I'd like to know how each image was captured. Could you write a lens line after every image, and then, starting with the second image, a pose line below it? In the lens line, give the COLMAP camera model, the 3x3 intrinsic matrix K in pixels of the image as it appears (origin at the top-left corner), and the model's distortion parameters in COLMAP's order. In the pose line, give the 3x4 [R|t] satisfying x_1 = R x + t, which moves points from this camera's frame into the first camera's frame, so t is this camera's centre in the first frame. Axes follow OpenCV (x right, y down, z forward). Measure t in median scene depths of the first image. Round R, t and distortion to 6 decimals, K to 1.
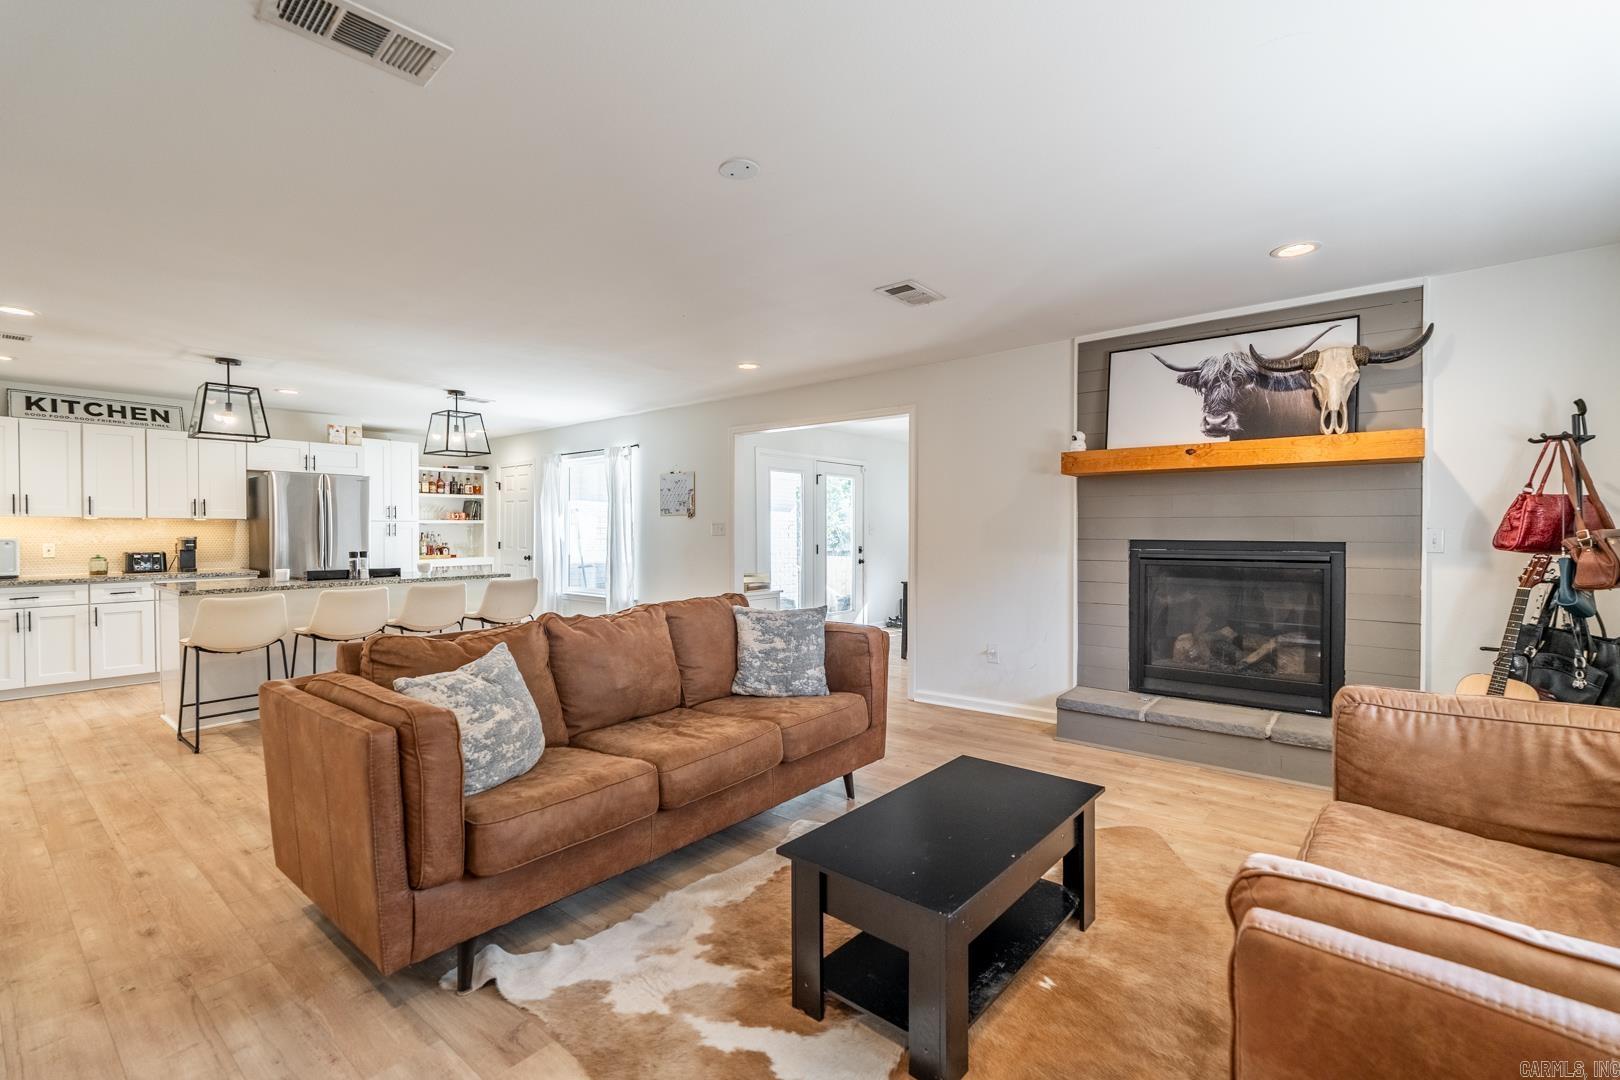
lens RADIAL K [[712.2, 0, 807.8], [0, 712.2, 539.1], [0, 0, 1]] dist [-0.005117, 0.000596]
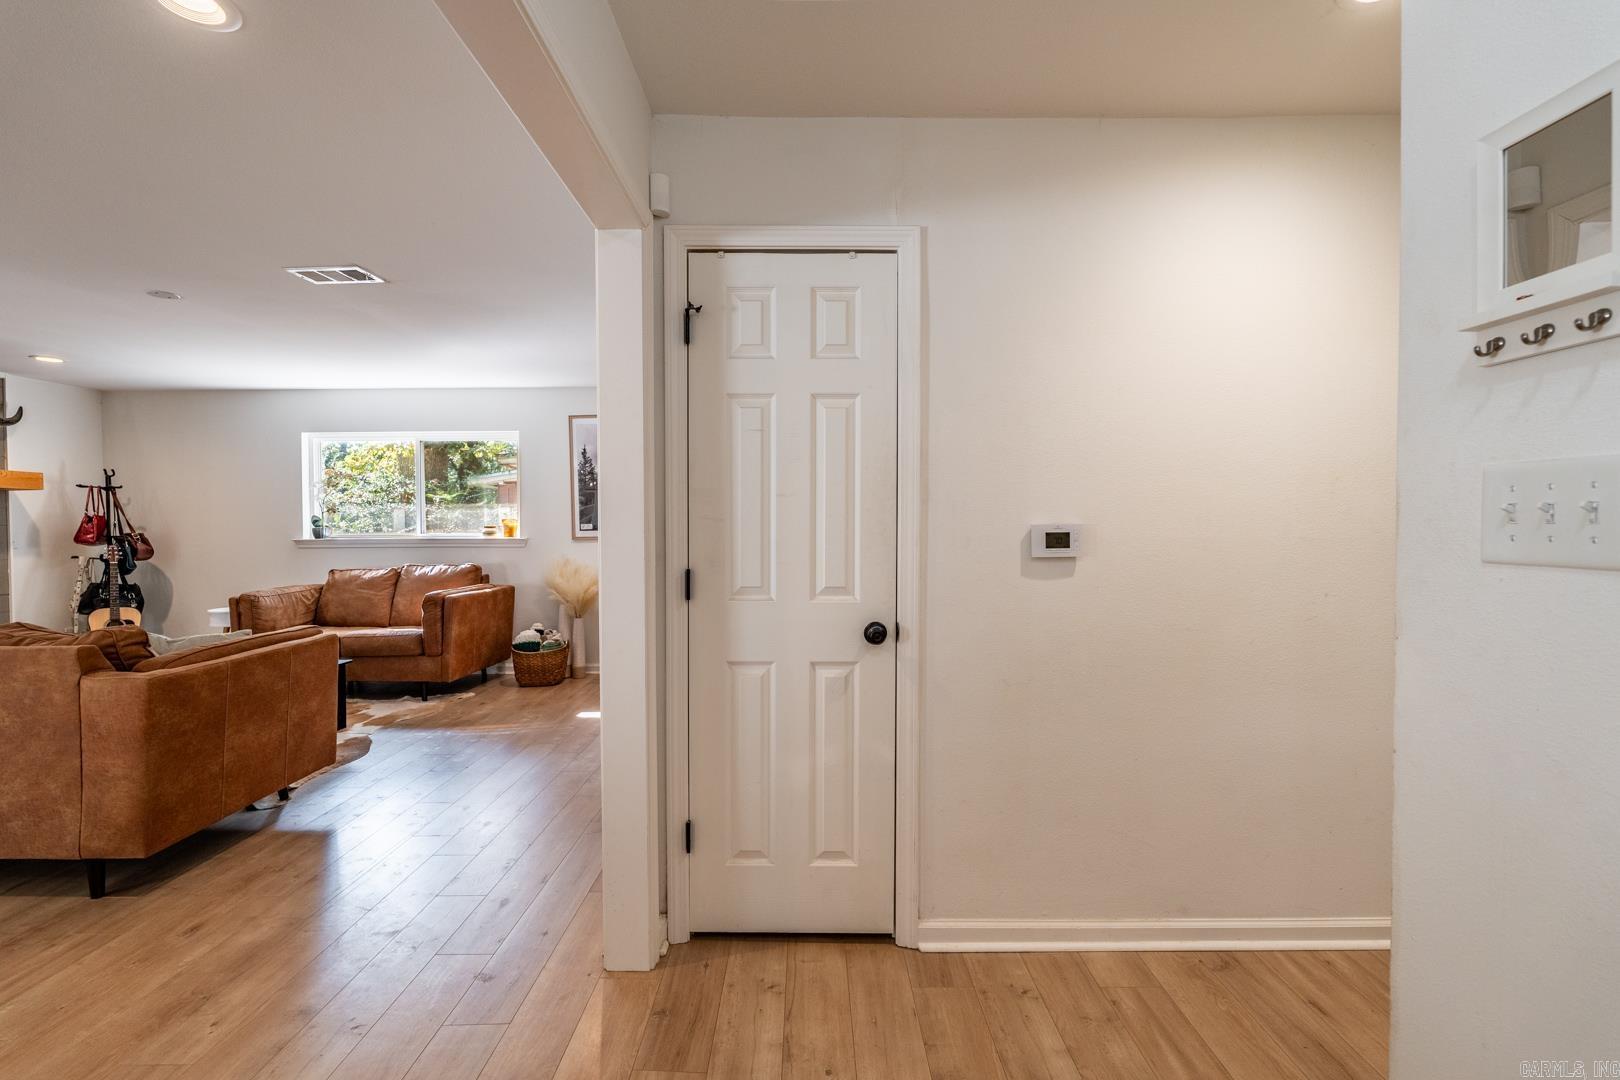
lens RADIAL K [[712.2, 0, 809.5], [0, 712.2, 539.4], [0, 0, 1]] dist [-0.005117, 0.000596]
pose [[-0.631392, -0.003486, 0.775456, -0.835465], [0.021649, 0.999521, 0.022120, 0.001548], [-0.775162, 0.030754, -0.631014, 0.349286]]
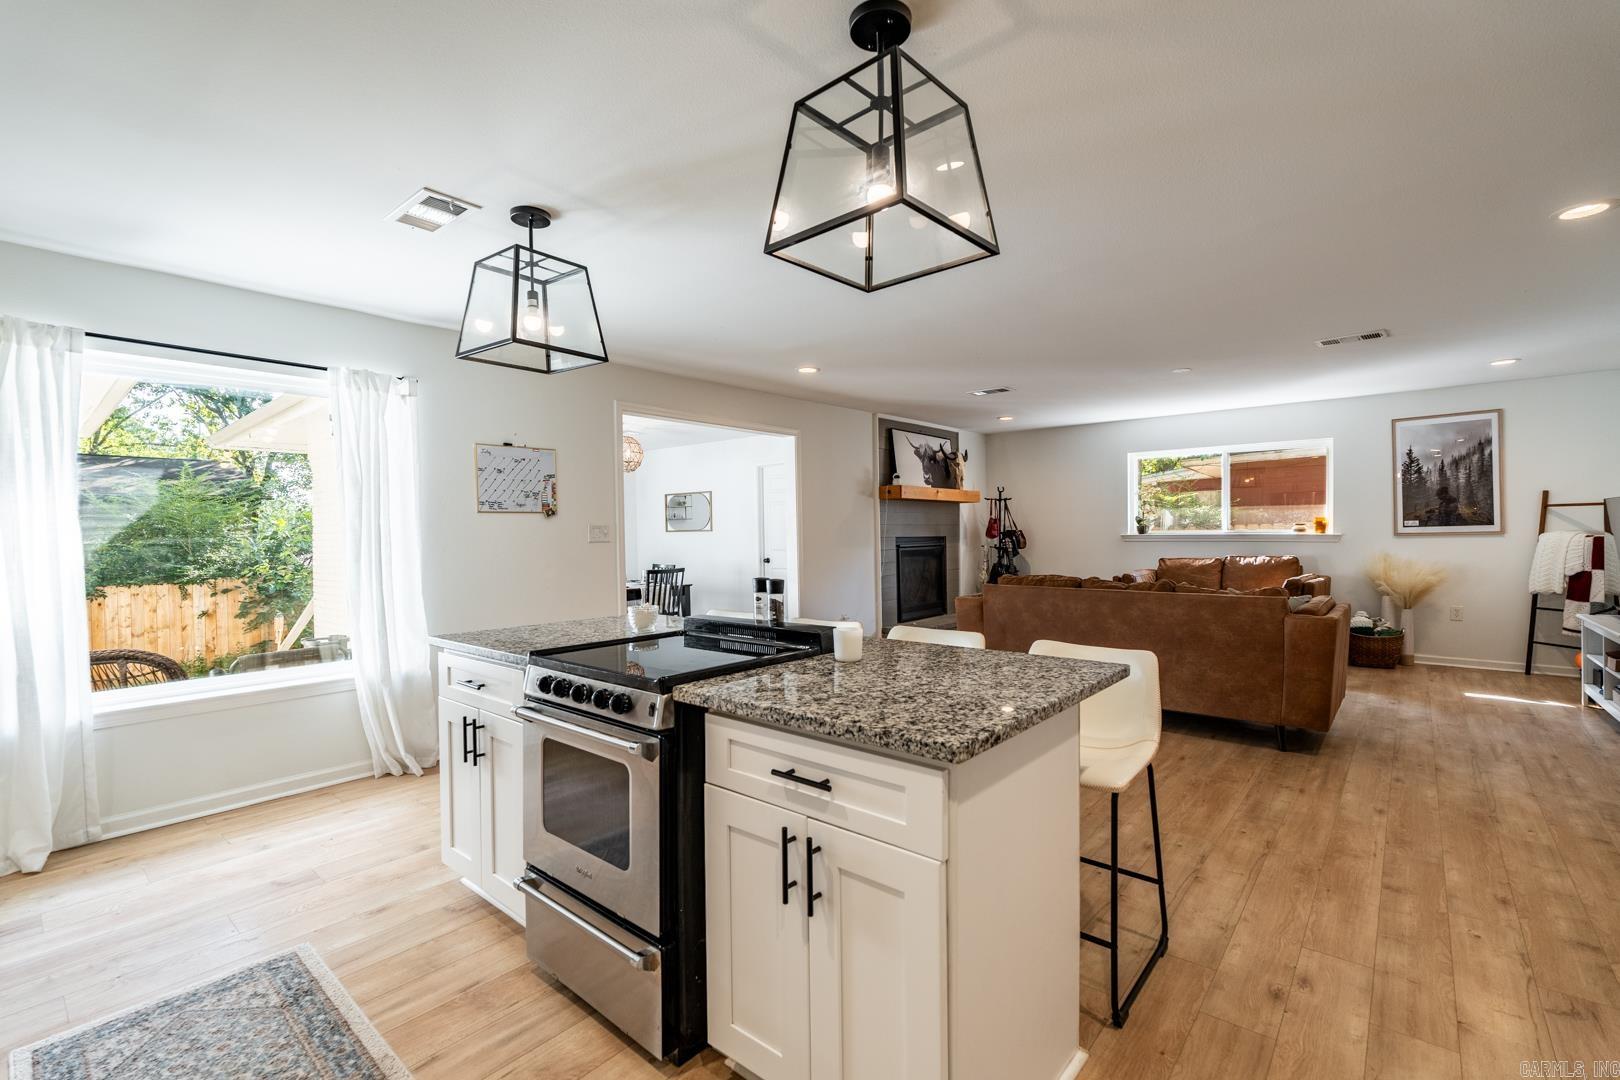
lens RADIAL K [[712.2, 0, 808.4], [0, 712.2, 544.4], [0, 0, 1]] dist [-0.005117, 0.000596]
pose [[0.022115, -0.015287, 0.999639, -0.936880], [0.026424, 0.999543, 0.014701, -0.008862], [-0.999406, 0.026089, 0.022509, 0.838134]]
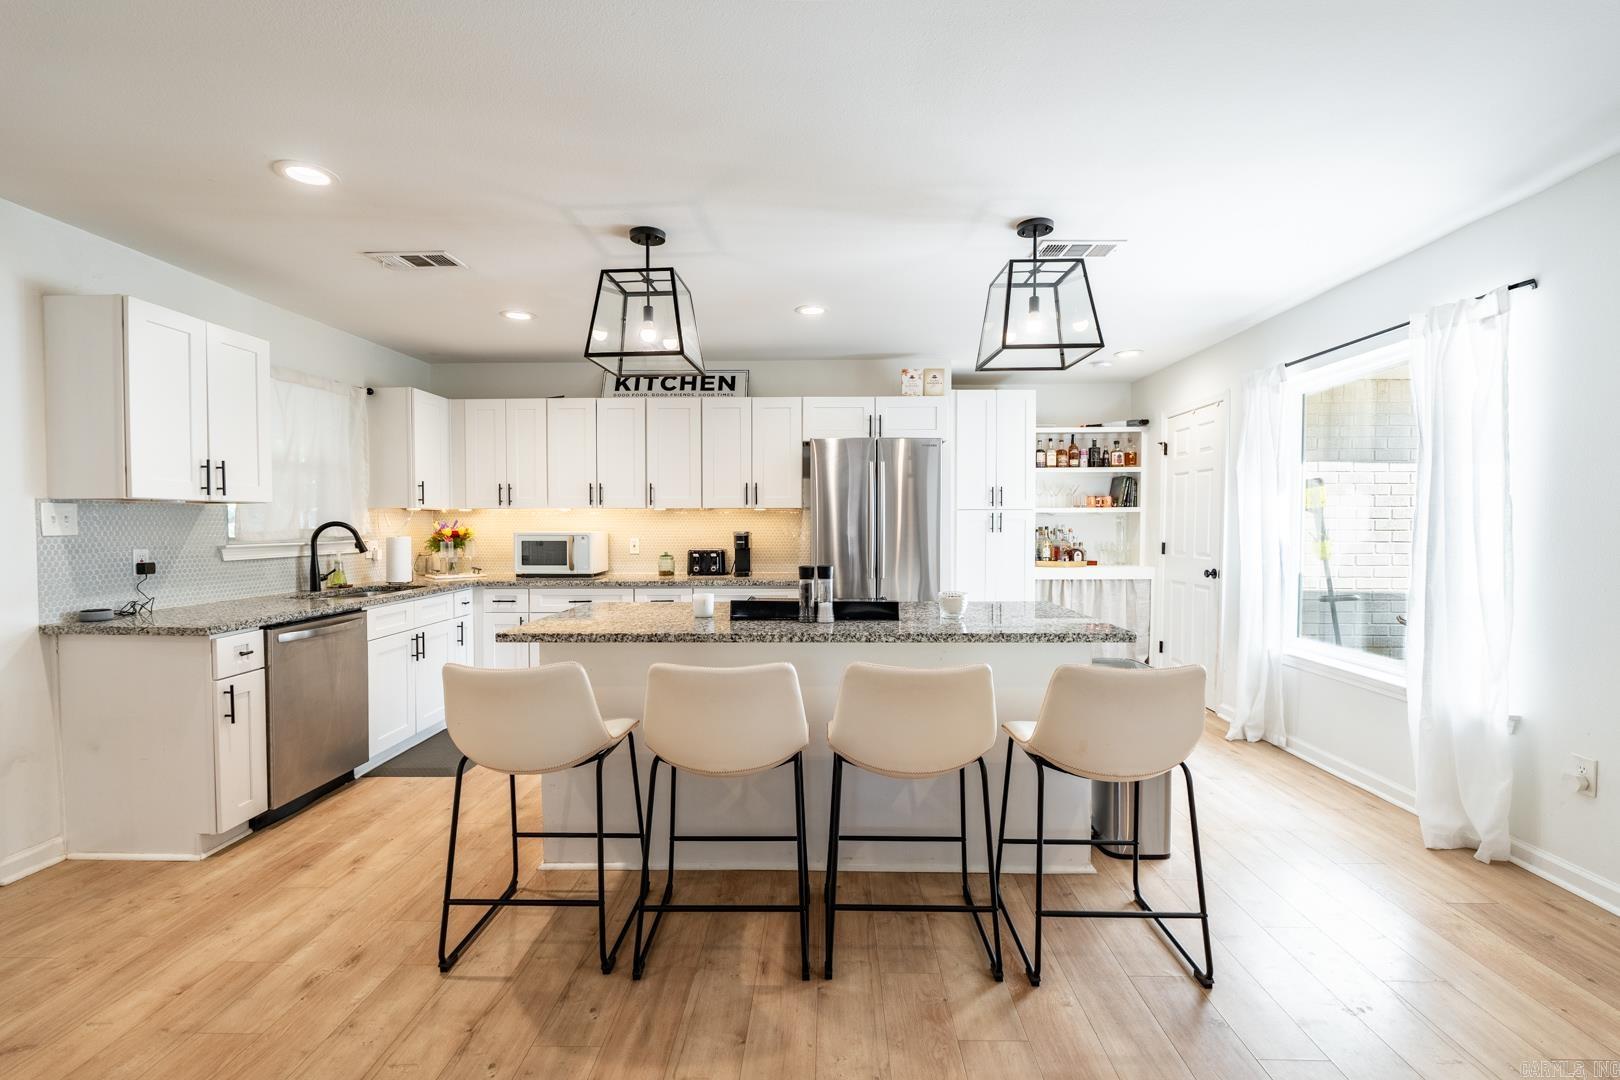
lens RADIAL K [[712.2, 0, 807.7], [0, 712.2, 539.6], [0, 0, 1]] dist [-0.005117, 0.000596]
pose [[0.606597, 0.017380, -0.794819, -0.212889], [-0.009288, 0.999848, 0.014775, -0.007082], [0.794955, -0.001580, 0.606666, 0.606577]]
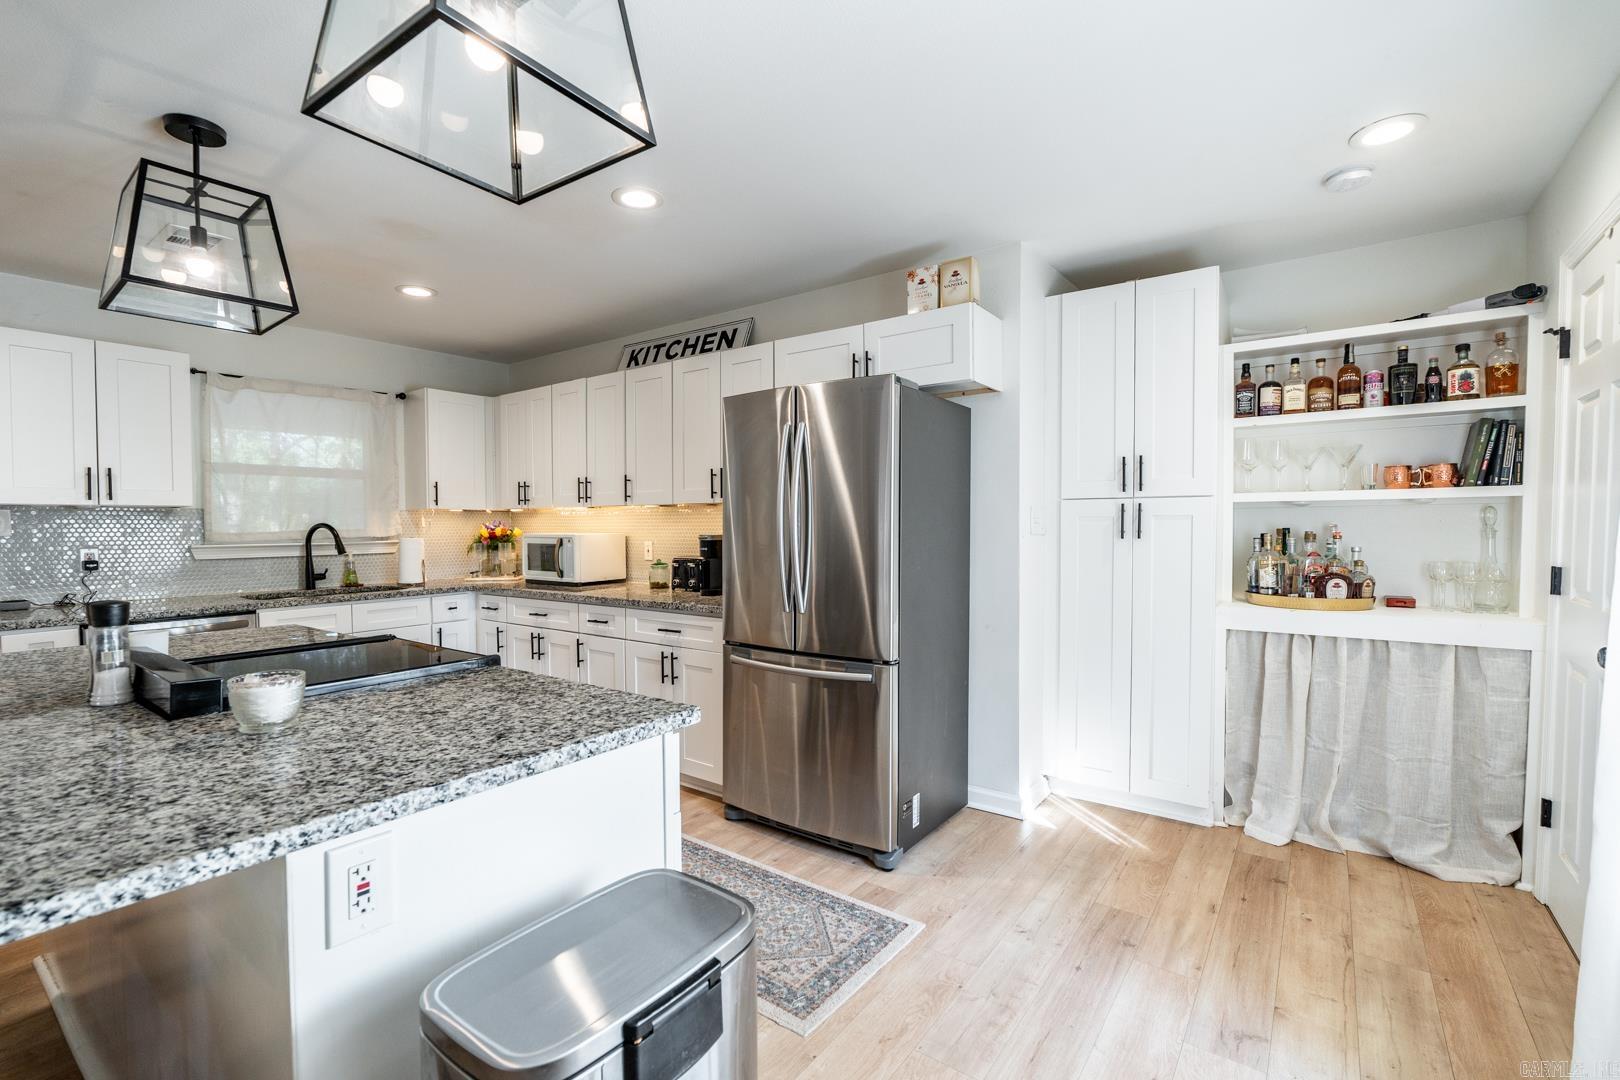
lens RADIAL K [[712.2, 0, 807.2], [0, 712.2, 538.6], [0, 0, 1]] dist [-0.005117, 0.000596]
pose [[0.048563, 0.020965, -0.998600, -0.298922], [-0.008692, 0.999751, 0.020567, -0.013509], [0.998782, 0.007681, 0.048733, 1.095069]]
